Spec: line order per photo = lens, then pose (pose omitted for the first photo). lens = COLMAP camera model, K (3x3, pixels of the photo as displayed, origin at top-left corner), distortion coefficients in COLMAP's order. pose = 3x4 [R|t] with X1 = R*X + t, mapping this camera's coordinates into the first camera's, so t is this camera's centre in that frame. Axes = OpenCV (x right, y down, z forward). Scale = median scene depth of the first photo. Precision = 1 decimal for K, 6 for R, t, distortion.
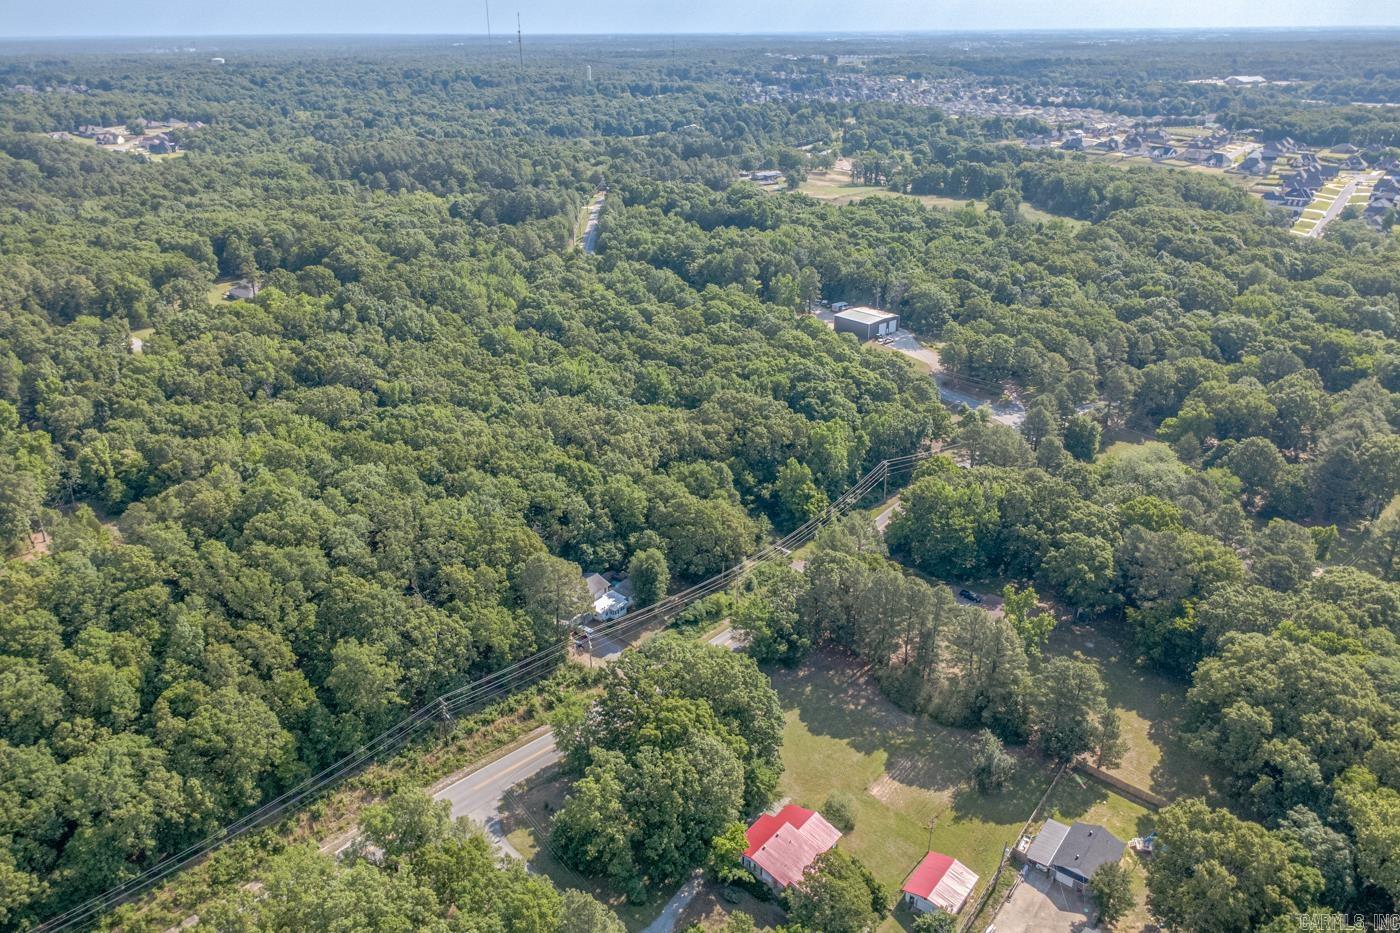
lens RADIAL K [[971.5, 0, 699.6], [0, 971.5, 470.2], [0, 0, 1]] dist [-0.006728, 0.004590]
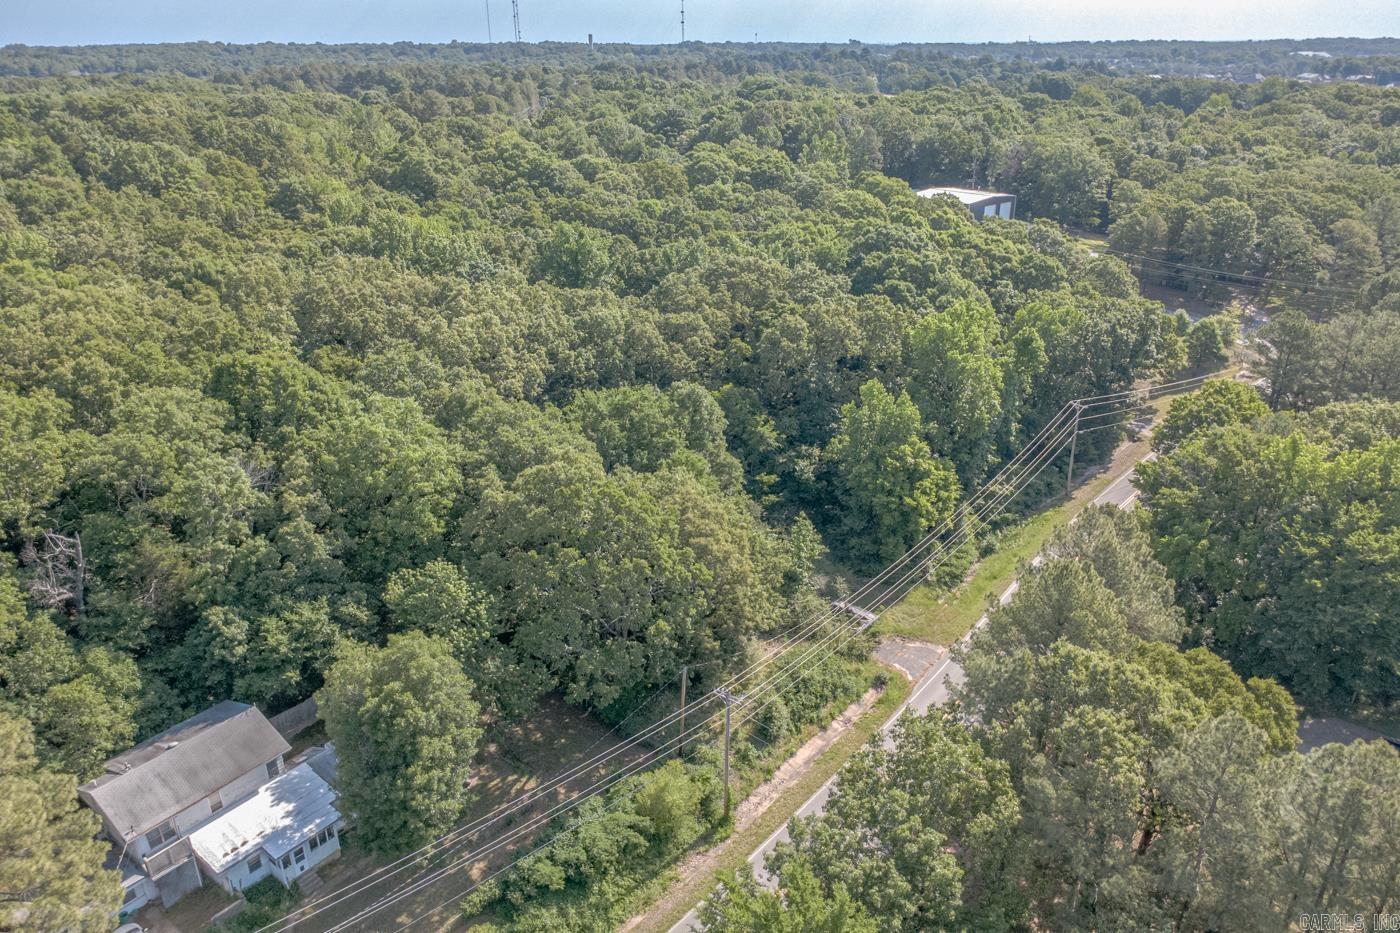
lens RADIAL K [[971.5, 0, 700.2], [0, 971.5, 462.2], [0, 0, 1]] dist [-0.006728, 0.004590]
pose [[0.999859, 0.007868, -0.014802, 0.029034], [-0.008156, 0.999776, -0.019550, 0.029794], [0.014645, 0.019668, 0.999699, 0.584314]]
